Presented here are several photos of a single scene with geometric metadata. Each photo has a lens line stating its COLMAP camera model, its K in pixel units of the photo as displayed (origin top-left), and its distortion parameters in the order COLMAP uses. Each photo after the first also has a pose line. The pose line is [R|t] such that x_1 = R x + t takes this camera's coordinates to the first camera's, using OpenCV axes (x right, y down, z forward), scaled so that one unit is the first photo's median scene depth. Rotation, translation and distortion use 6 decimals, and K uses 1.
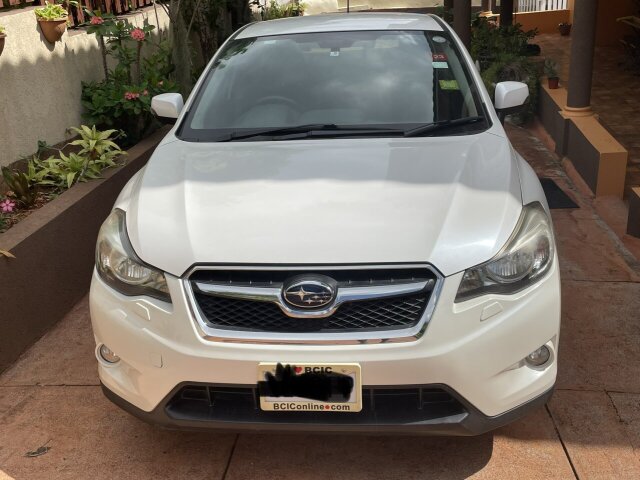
lens RADIAL K [[649.6, 0, 320.0], [0, 649.6, 240.0], [0, 0, 1]] dist [0.027380, 0.010197]
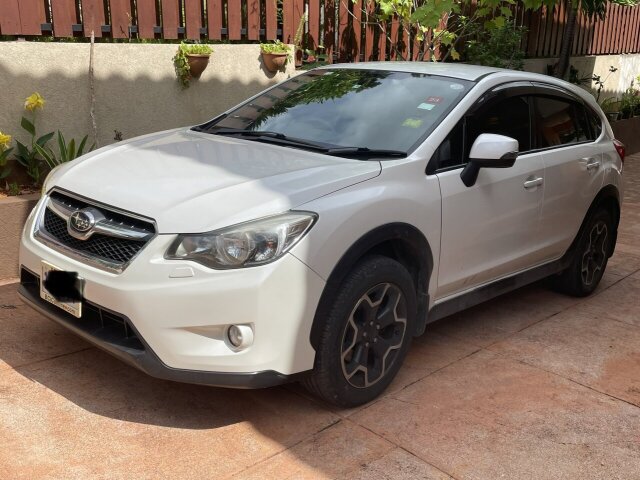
lens RADIAL K [[649.6, 0, 320.0], [0, 649.6, 240.0], [0, 0, 1]] dist [0.027380, 0.010197]
pose [[0.803613, 0.242760, -0.543391, 0.753580], [-0.300046, 0.953762, -0.017639, 0.000425], [0.513984, 0.177217, 0.839294, 0.104580]]
